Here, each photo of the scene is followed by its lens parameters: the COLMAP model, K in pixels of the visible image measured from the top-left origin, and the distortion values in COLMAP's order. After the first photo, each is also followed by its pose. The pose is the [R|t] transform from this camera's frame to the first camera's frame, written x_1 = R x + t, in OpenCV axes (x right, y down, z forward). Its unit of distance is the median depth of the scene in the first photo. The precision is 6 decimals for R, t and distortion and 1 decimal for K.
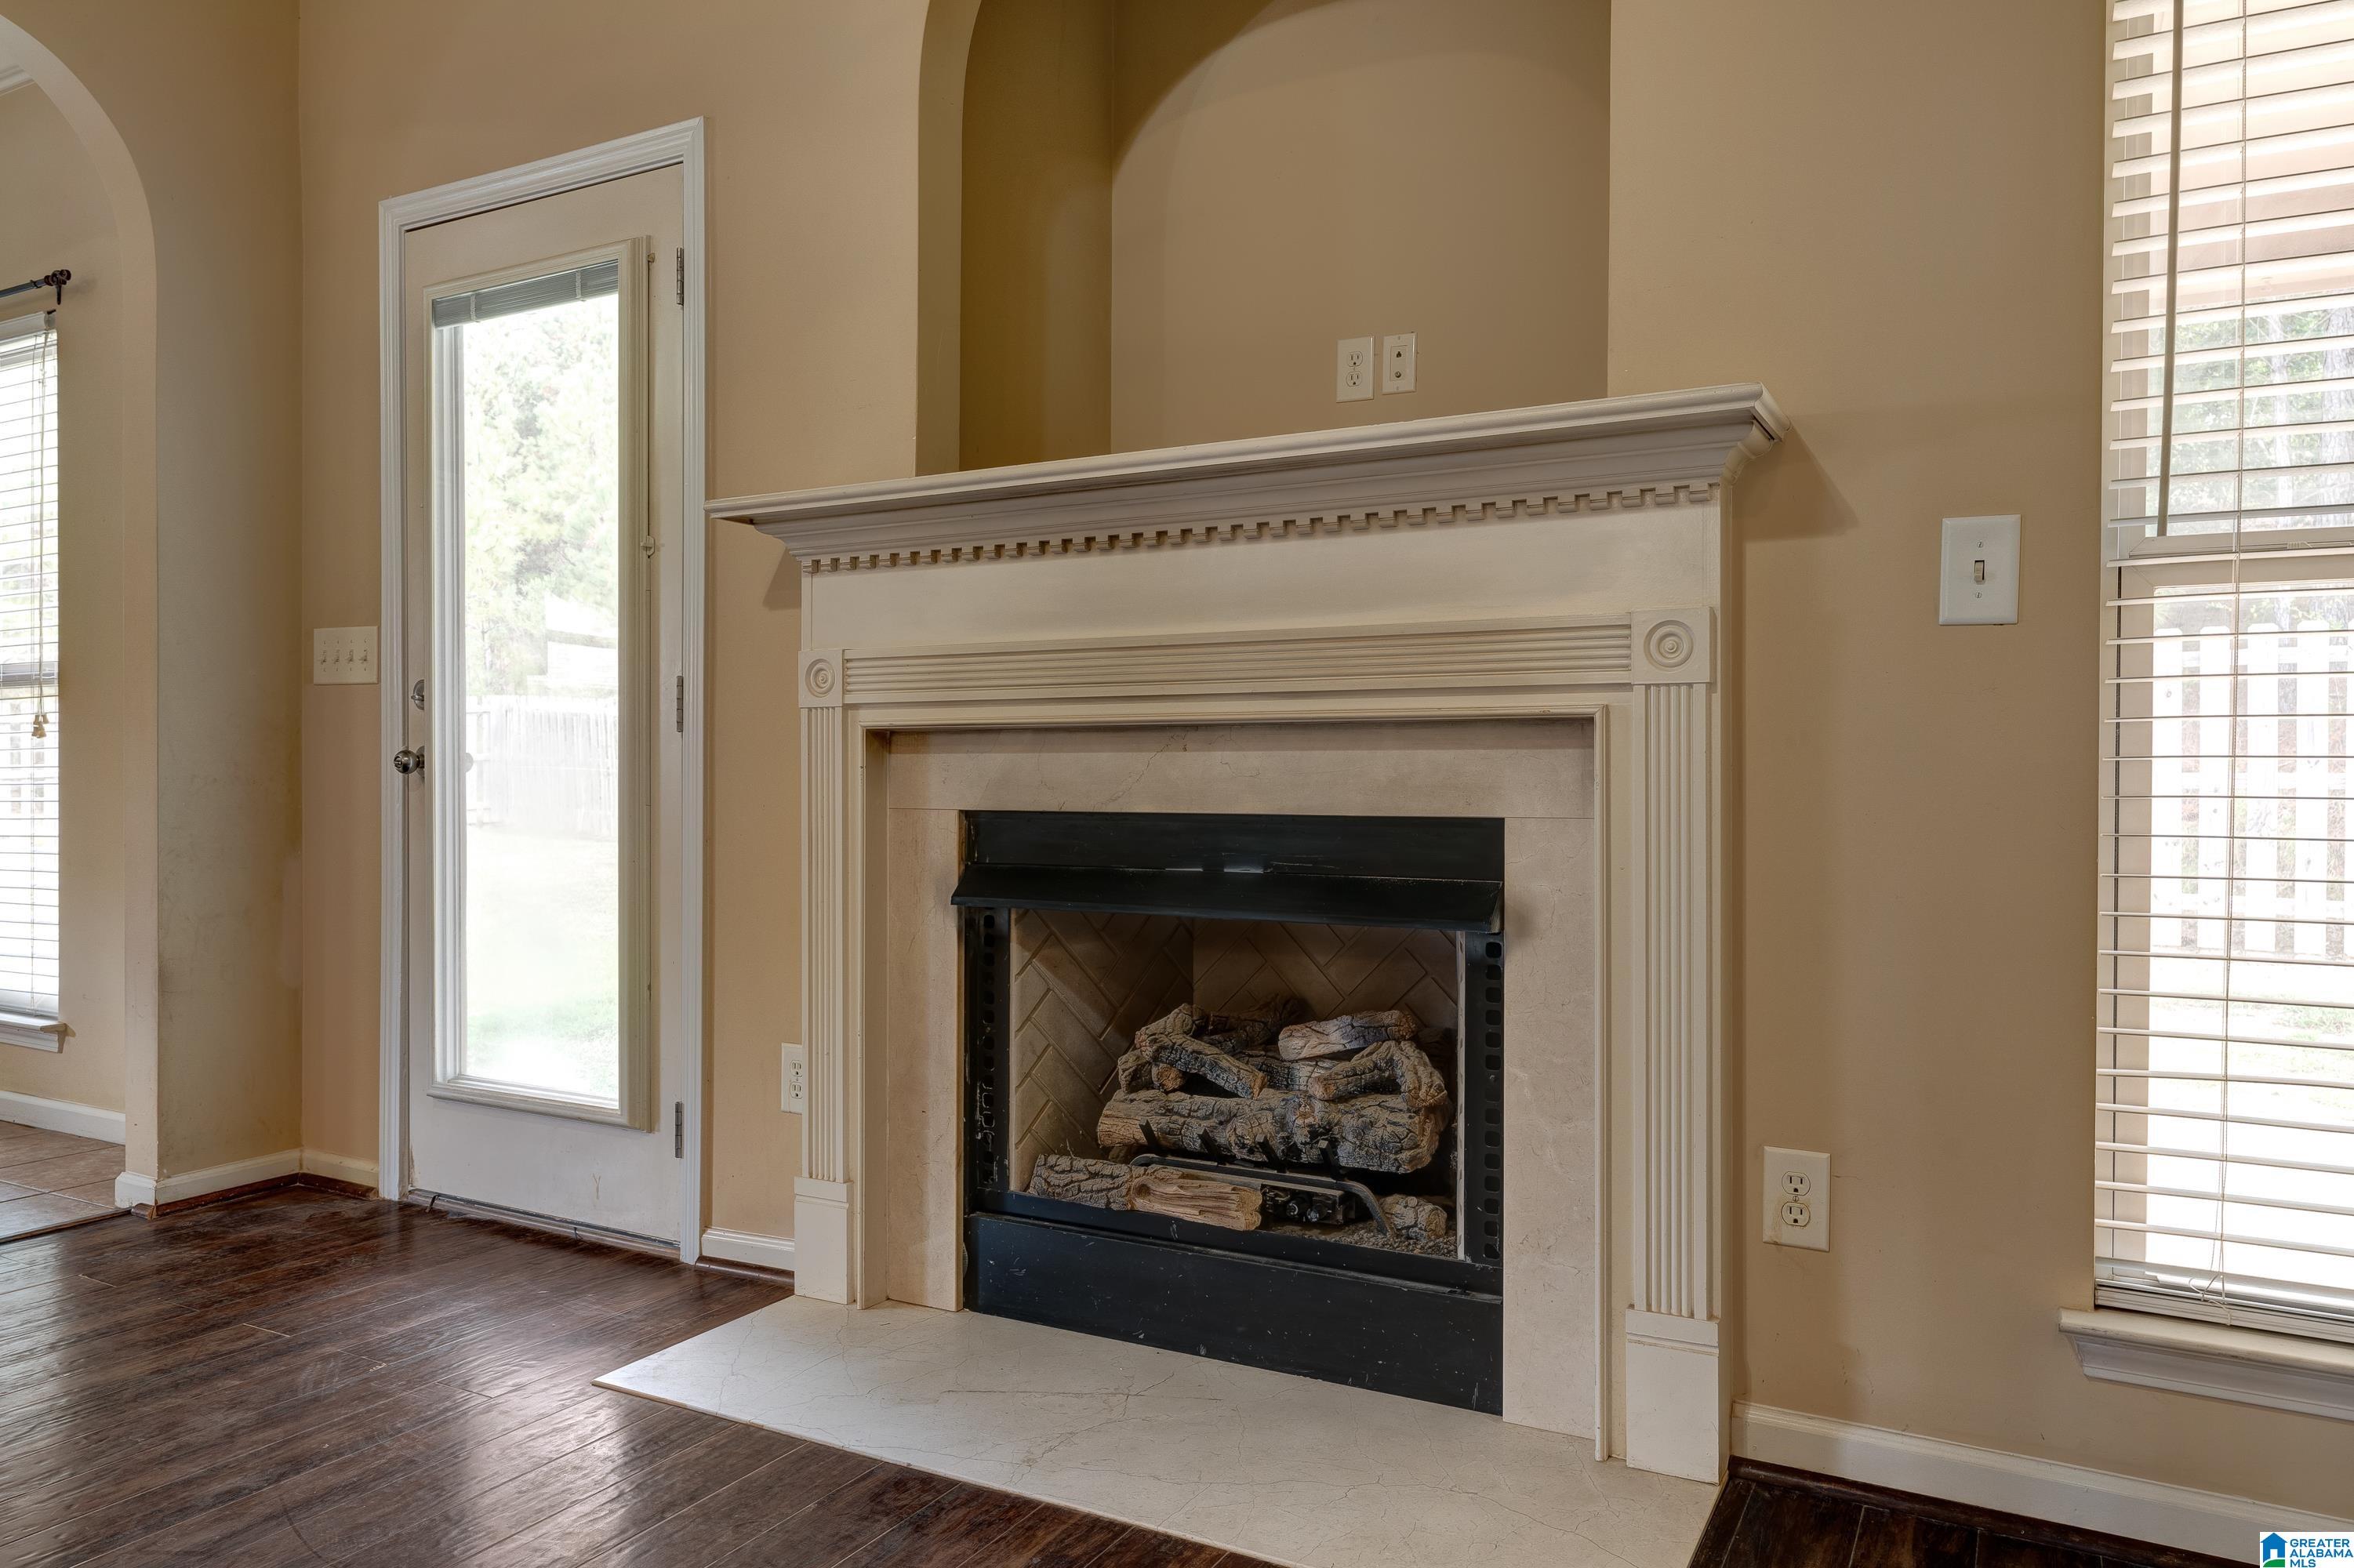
lens RADIAL K [[1588.8, 0, 1177.0], [0, 1588.8, 790.8], [0, 0, 1]] dist [-0.000928, -0.000543]
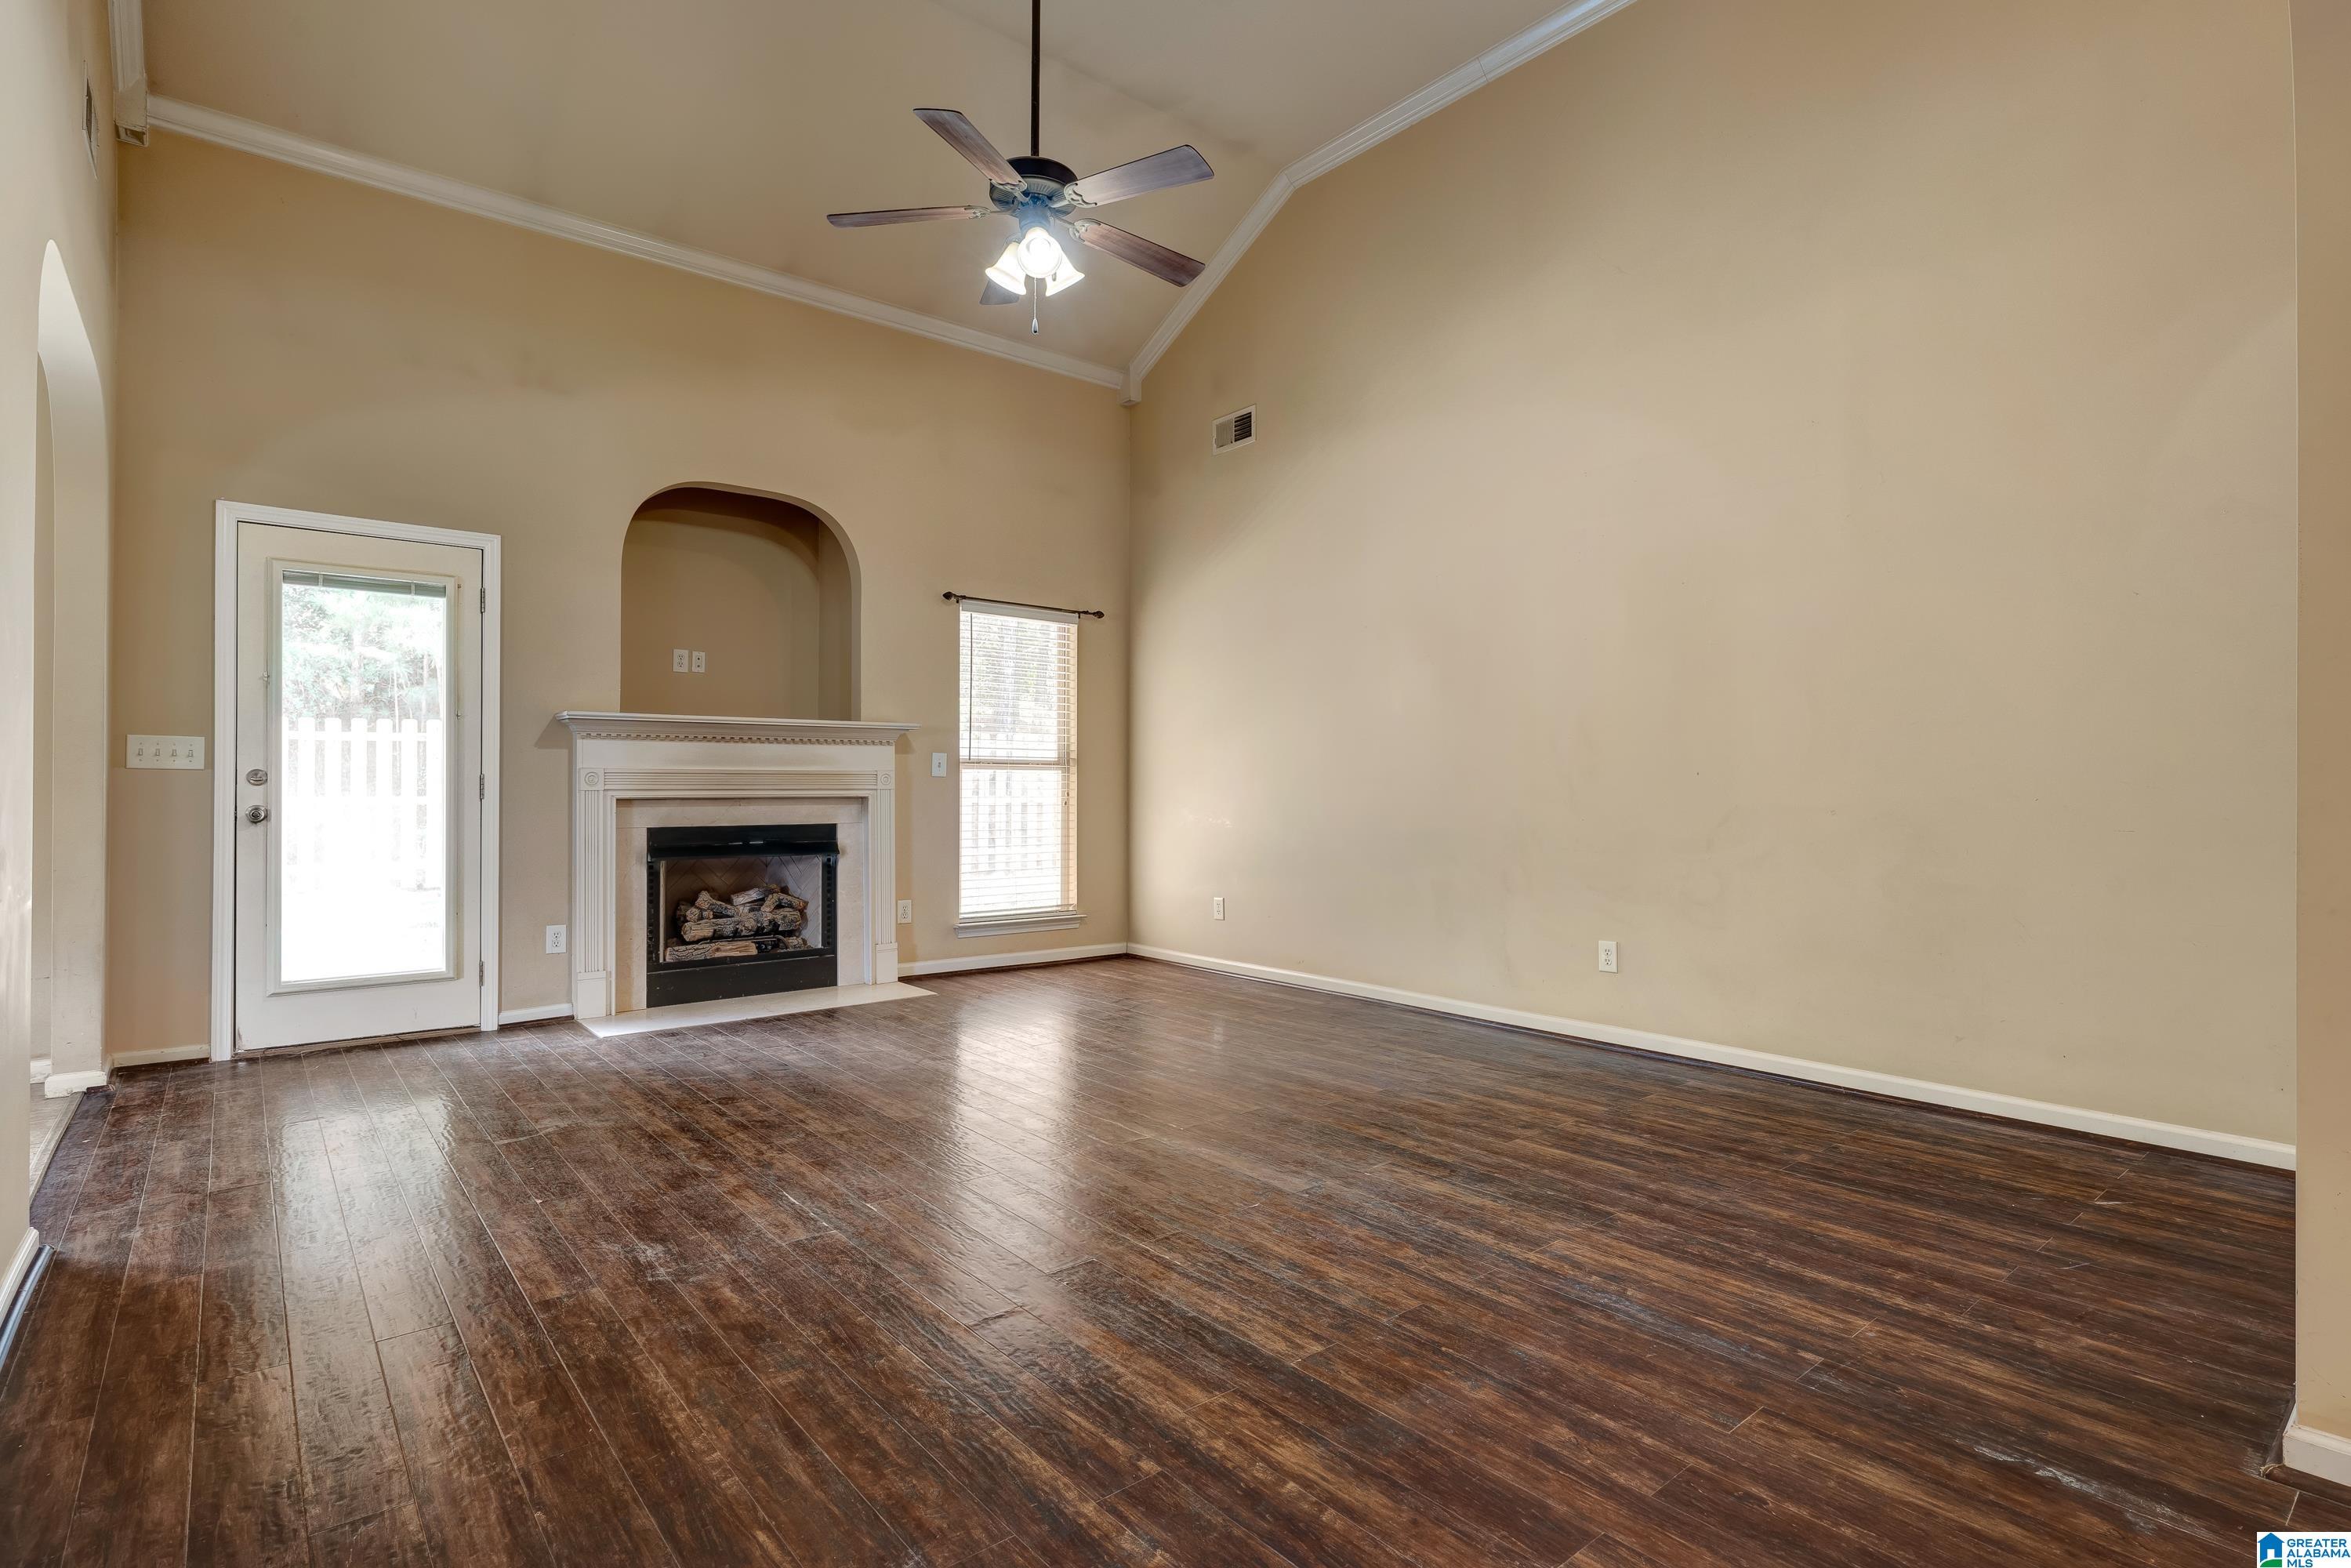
lens RADIAL K [[1108.3, 0, 1175.4], [0, 1108.3, 780.6], [0, 0, 1]] dist [0.001113, 0.000153]
pose [[0.372447, 0.003108, 0.928048, -1.596065], [0.005396, 0.999970, -0.005515, -0.055076], [-0.928038, 0.007062, 0.372419, -0.584005]]
